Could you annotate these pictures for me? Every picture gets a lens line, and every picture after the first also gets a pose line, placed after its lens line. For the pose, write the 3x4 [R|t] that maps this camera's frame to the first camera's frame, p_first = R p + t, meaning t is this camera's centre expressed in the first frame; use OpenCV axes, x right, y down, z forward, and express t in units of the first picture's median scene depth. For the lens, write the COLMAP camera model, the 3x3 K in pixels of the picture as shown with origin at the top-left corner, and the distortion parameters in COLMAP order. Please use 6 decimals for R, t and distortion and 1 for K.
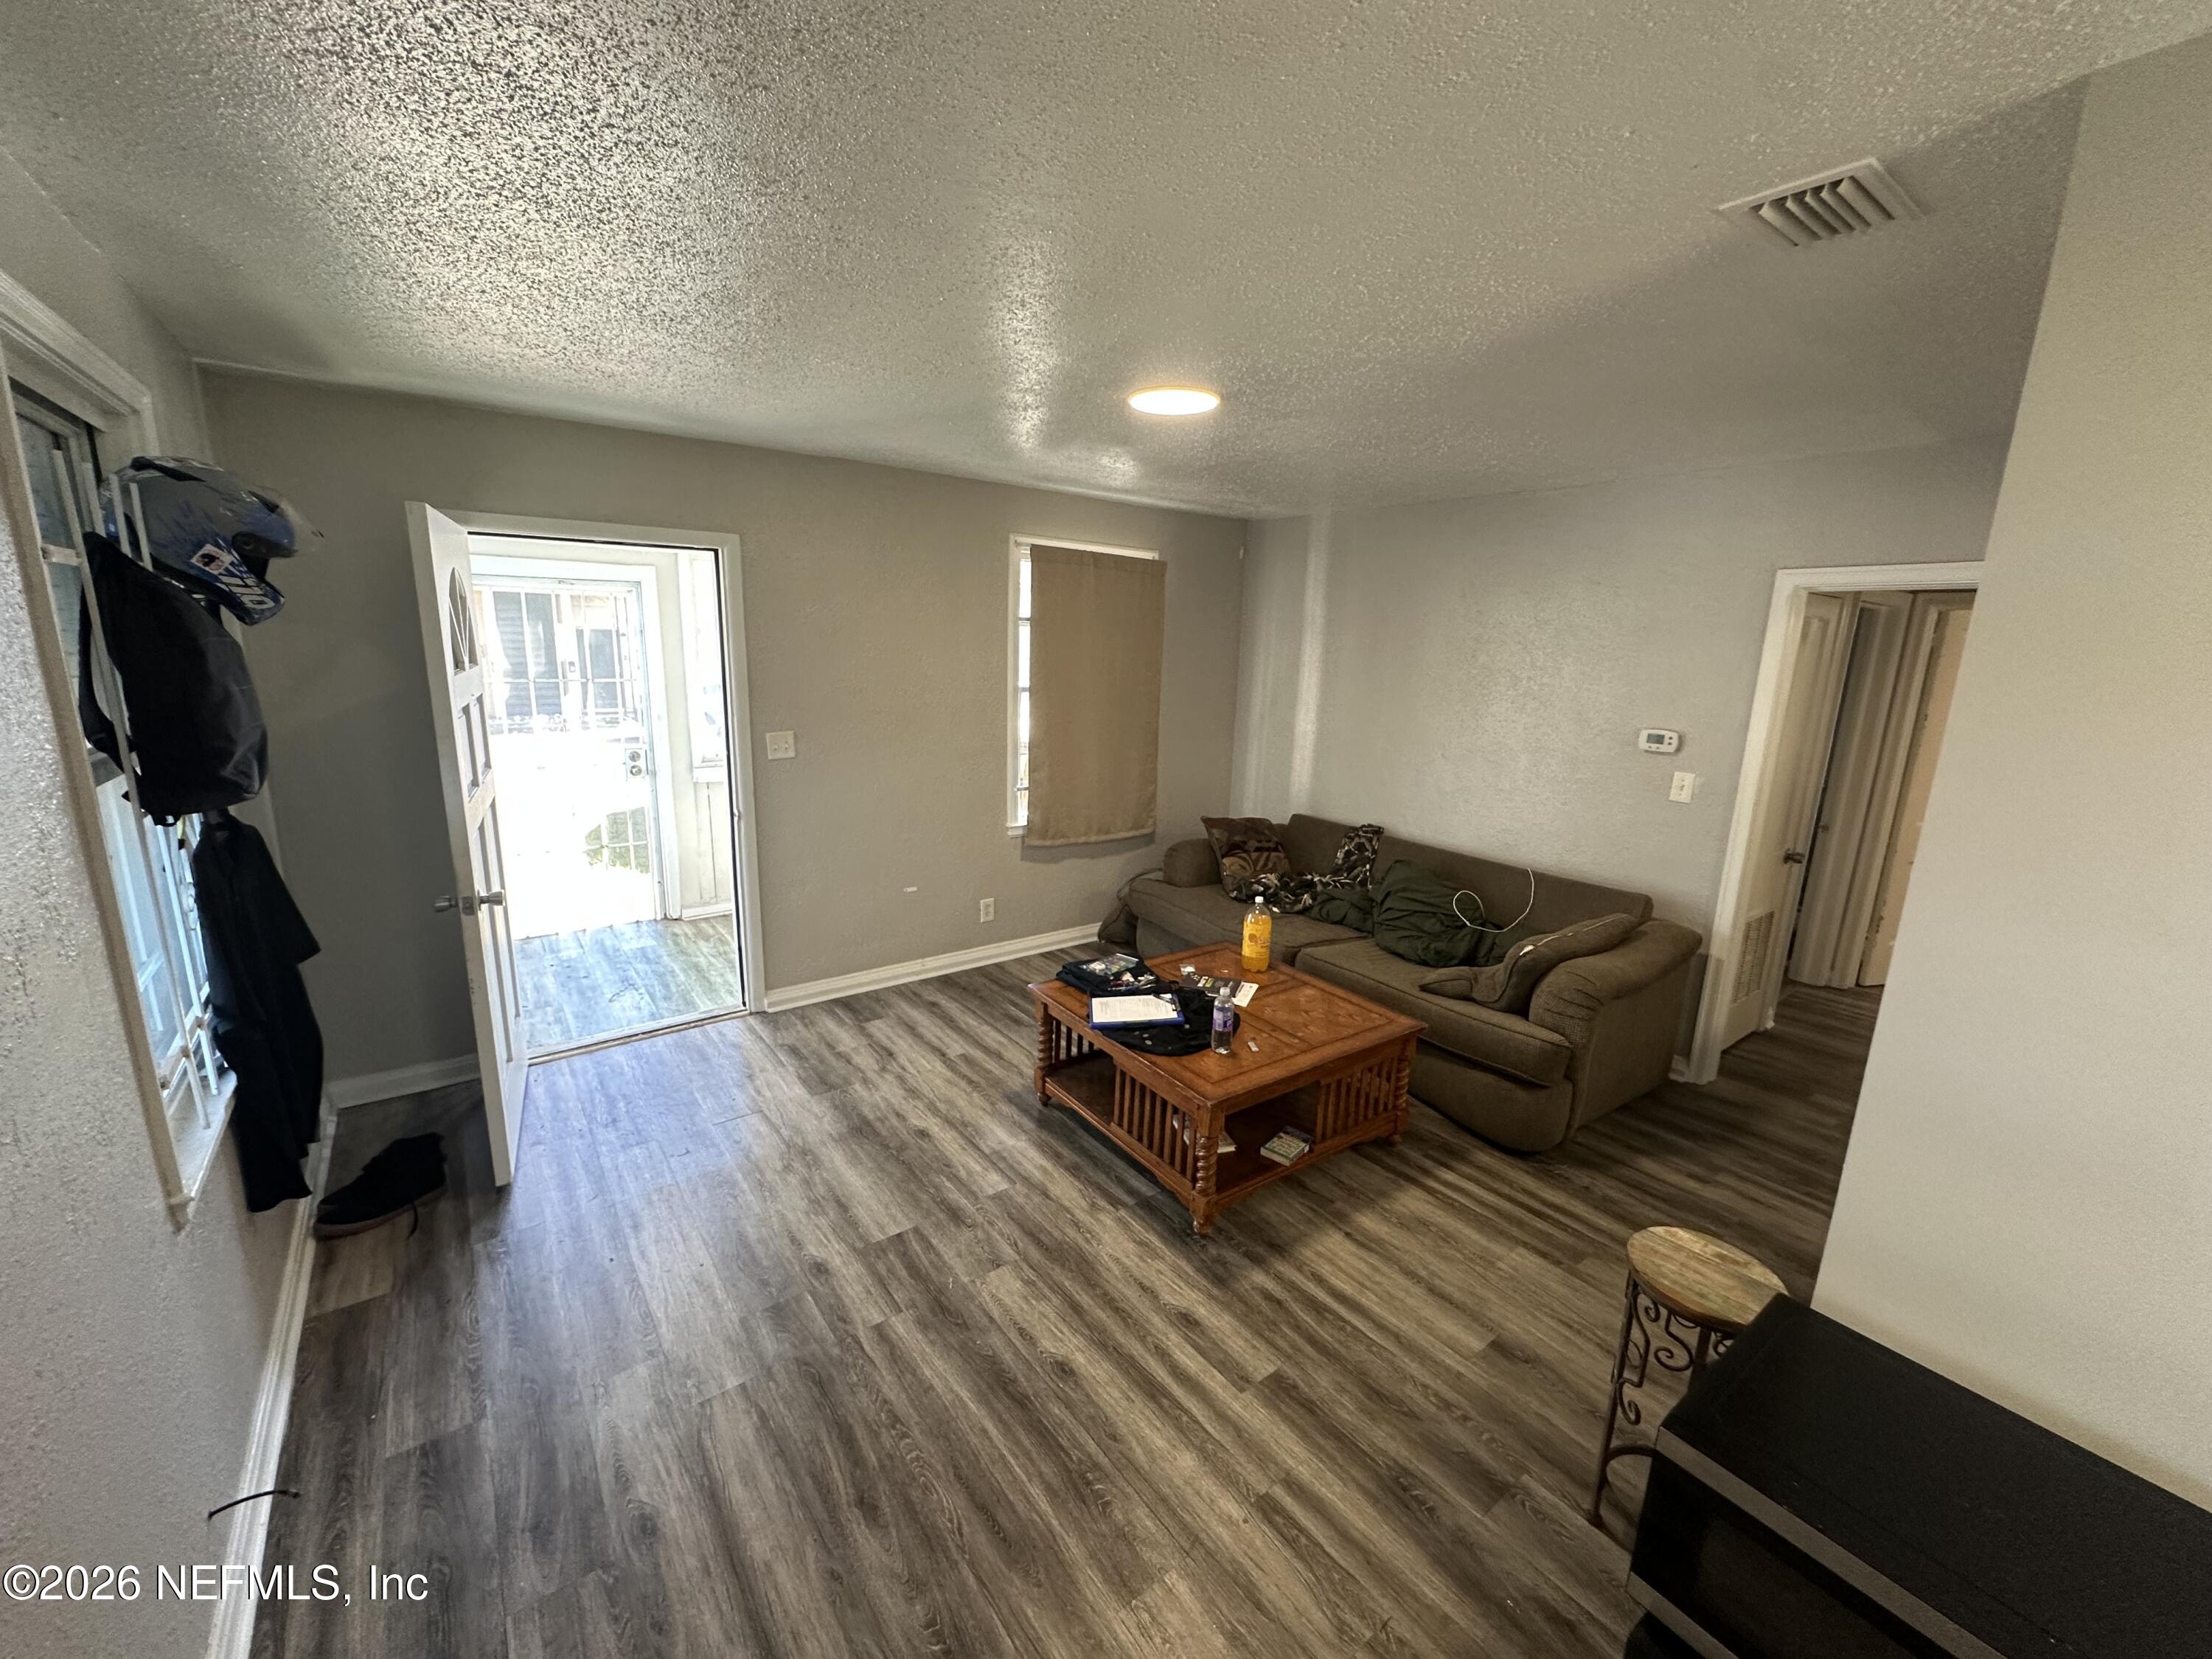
lens RADIAL K [[886.0, 0, 1103.5], [0, 886.0, 829.1], [0, 0, 1]] dist [-0.003040, 0.000379]
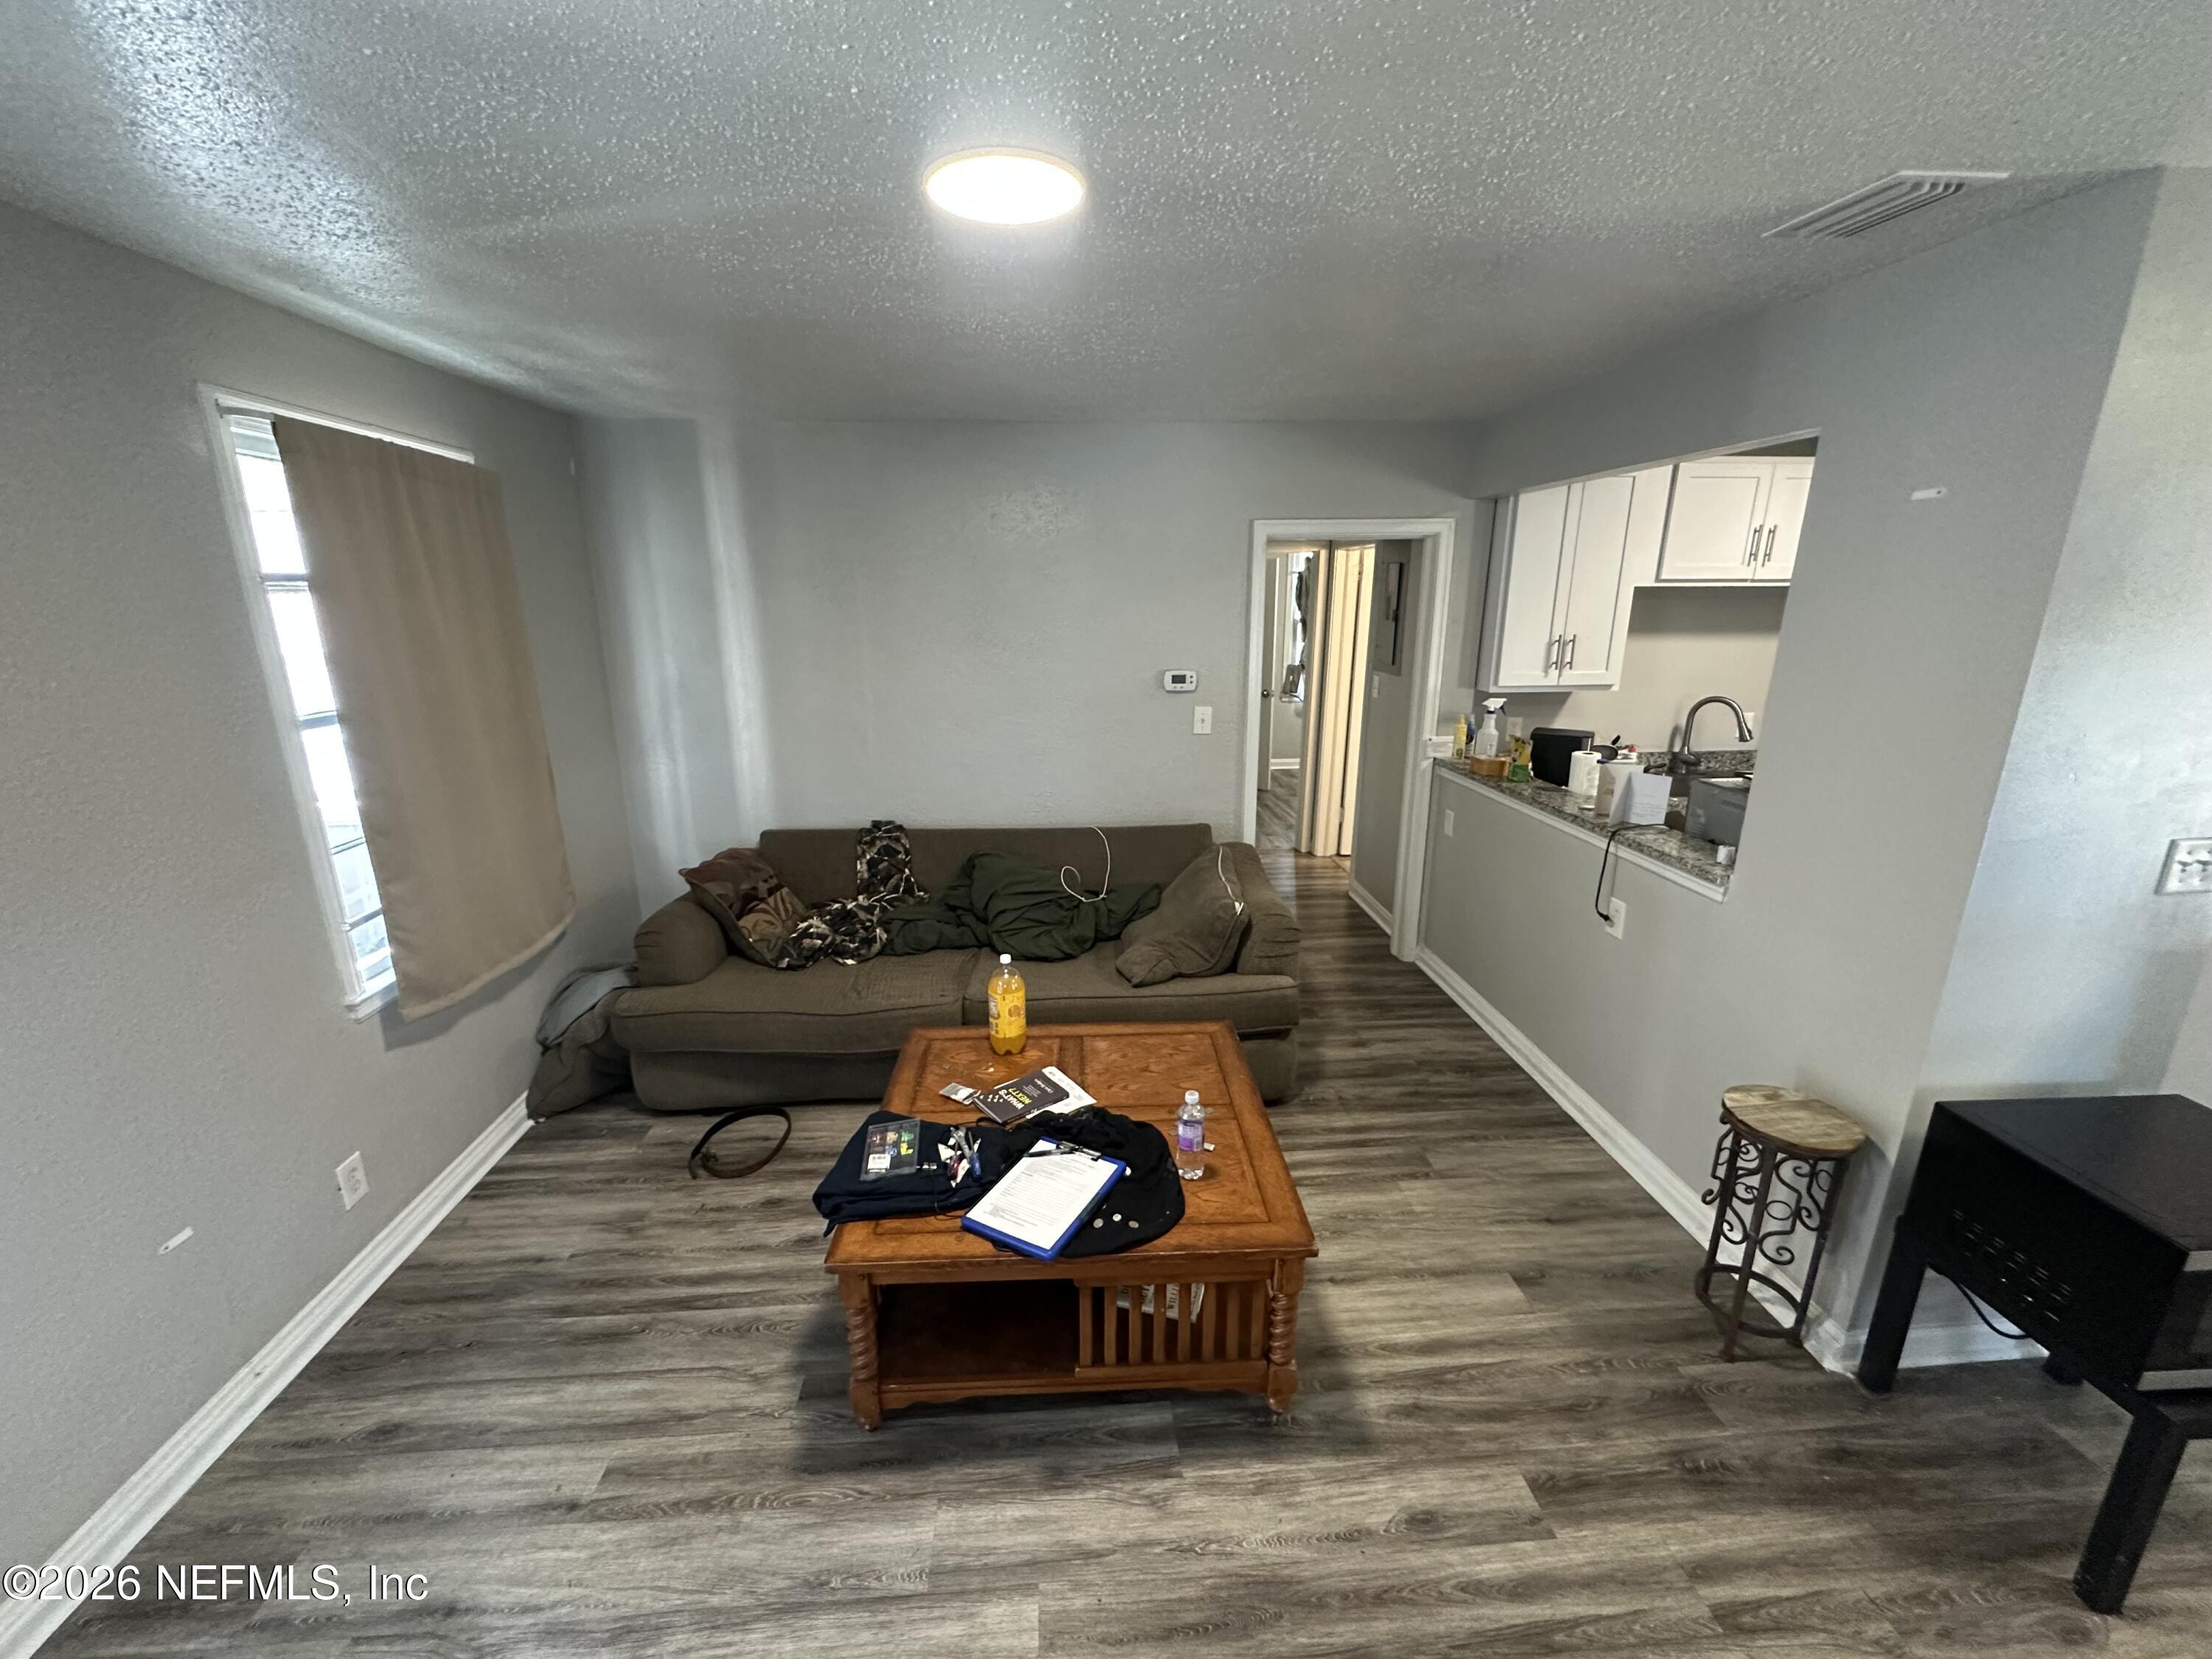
lens RADIAL K [[886.0, 0, 1106.6], [0, 886.0, 825.6], [0, 0, 1]] dist [-0.003040, 0.000379]
pose [[0.541413, -0.247364, 0.803544, -0.356603], [0.198149, 0.966358, 0.163976, -0.136672], [-0.817073, 0.070443, 0.572214, 0.522902]]
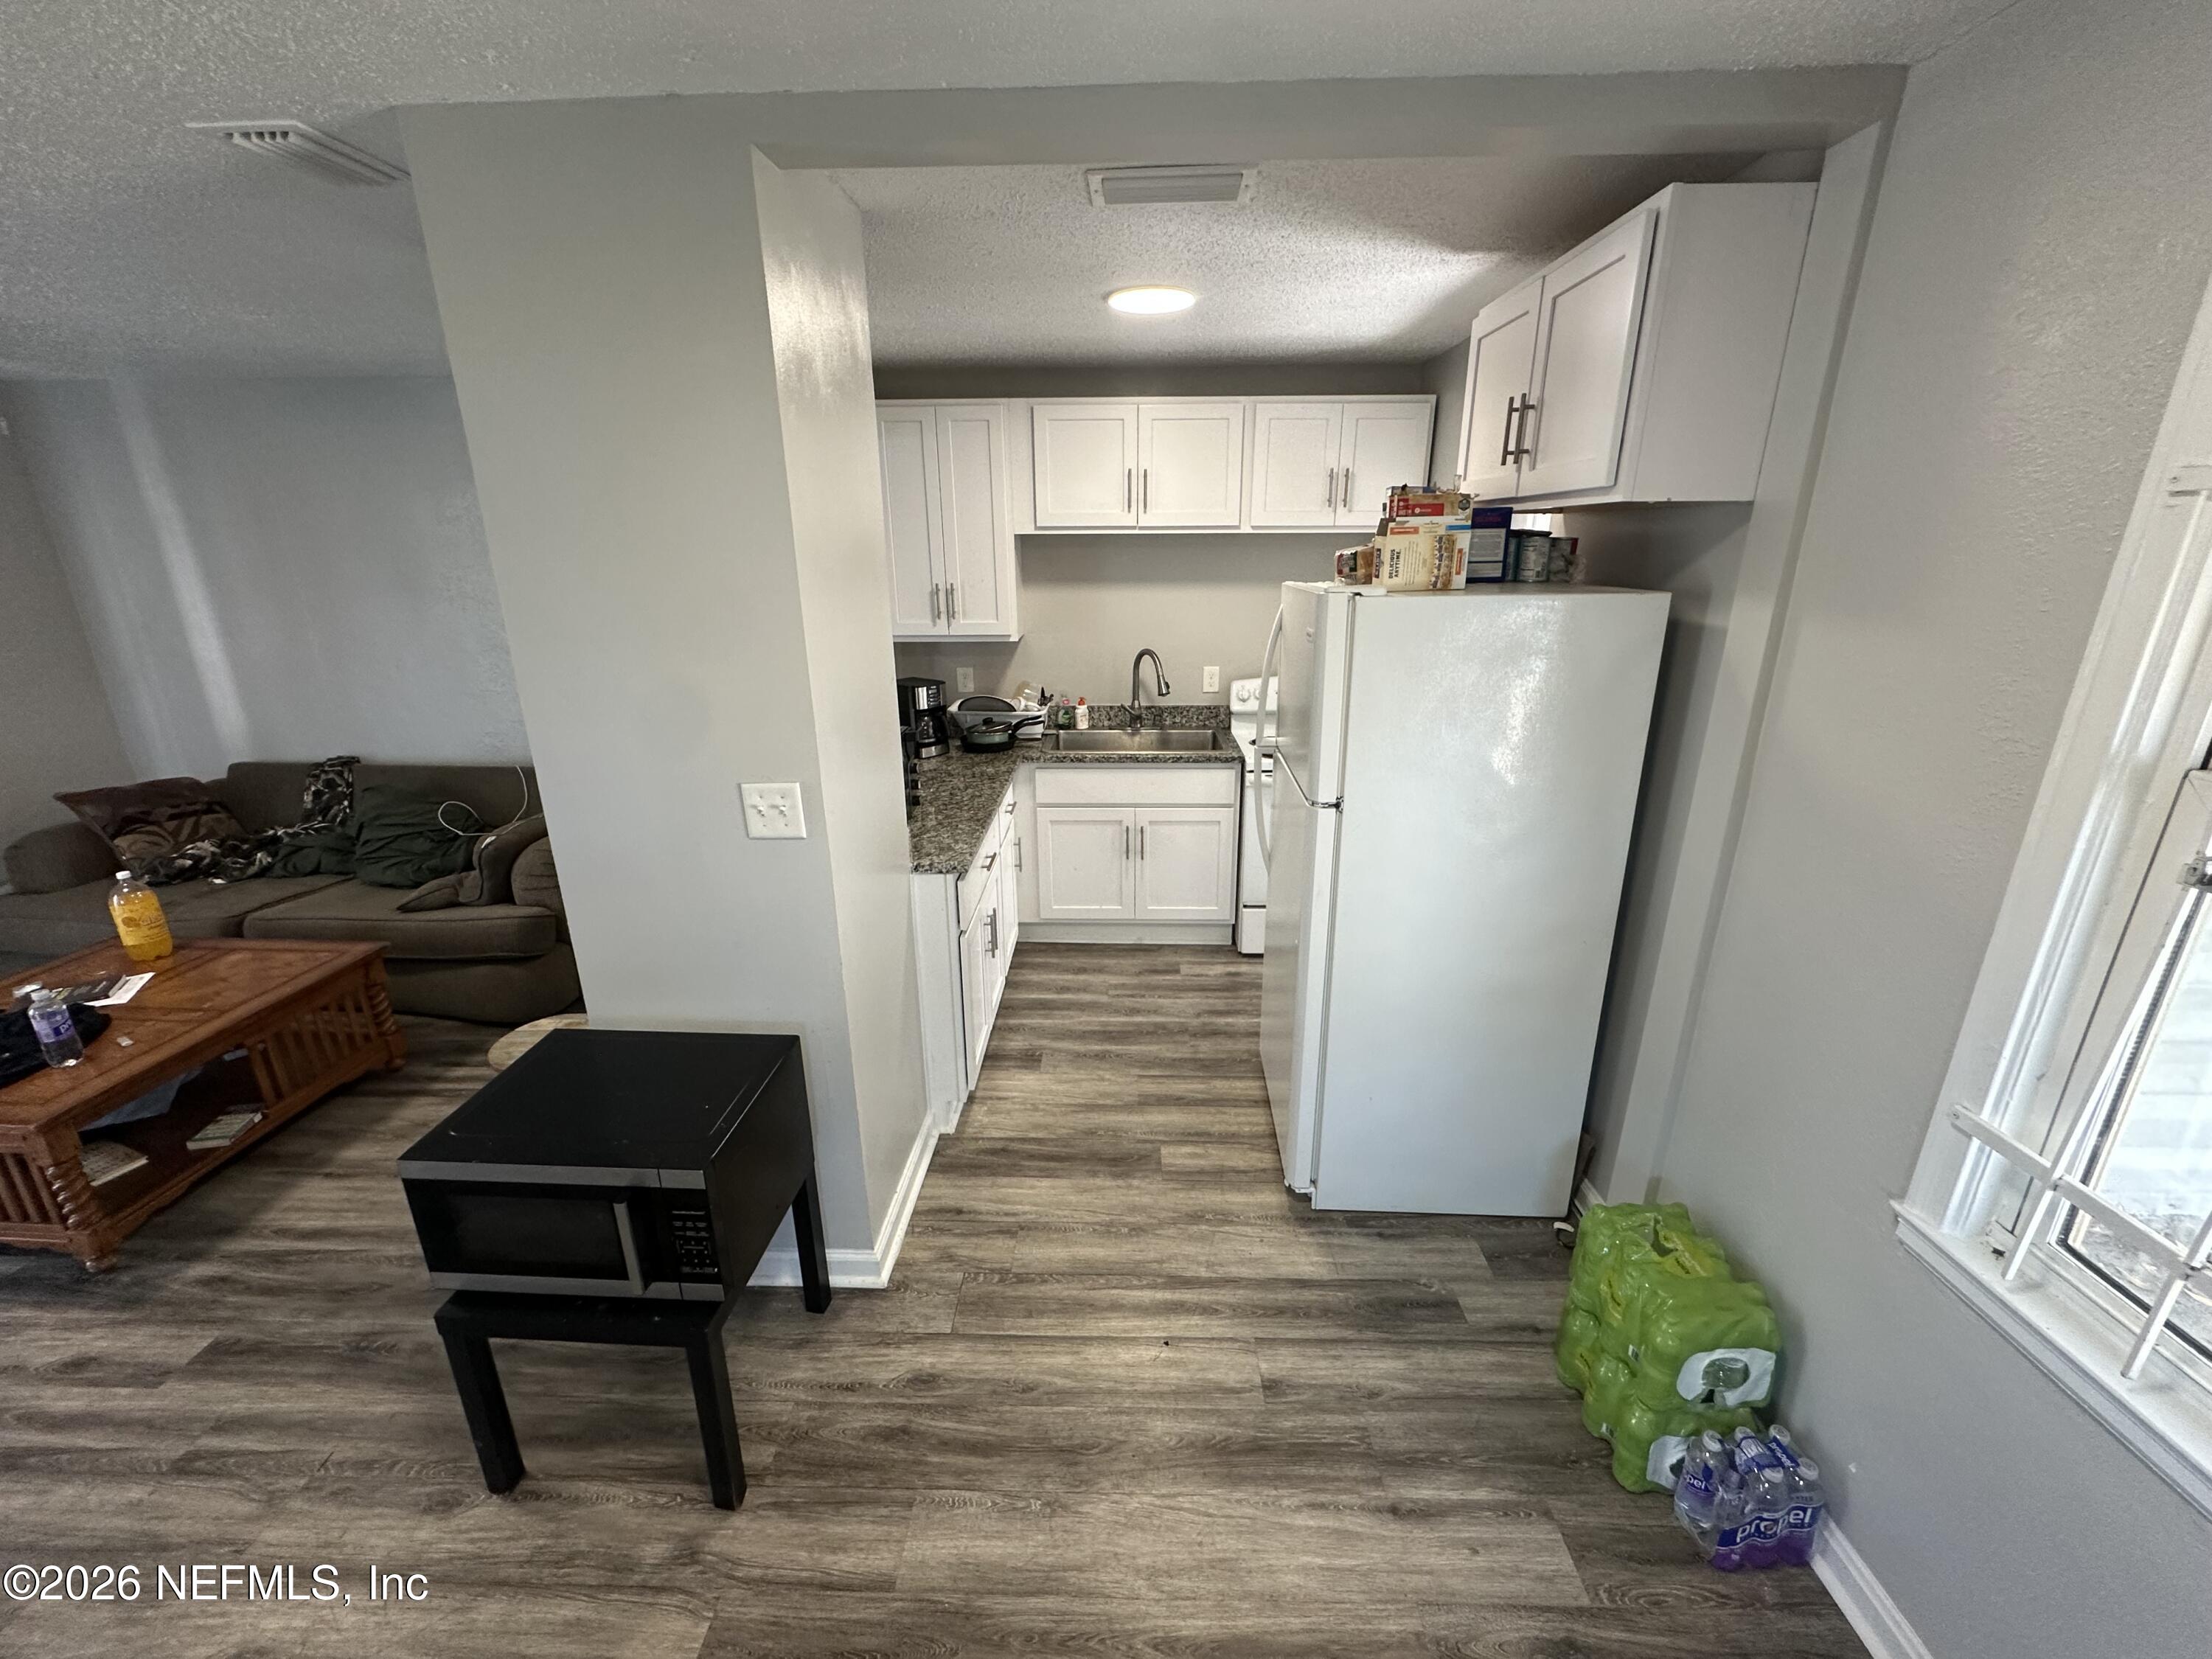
lens RADIAL K [[886.0, 0, 1103.5], [0, 886.0, 825.8], [0, 0, 1]] dist [-0.003040, 0.000379]
pose [[0.623681, -0.269608, 0.733712, 0.160689], [0.188953, 0.962799, 0.193171, 0.051172], [-0.758498, 0.018160, 0.651423, -0.227905]]
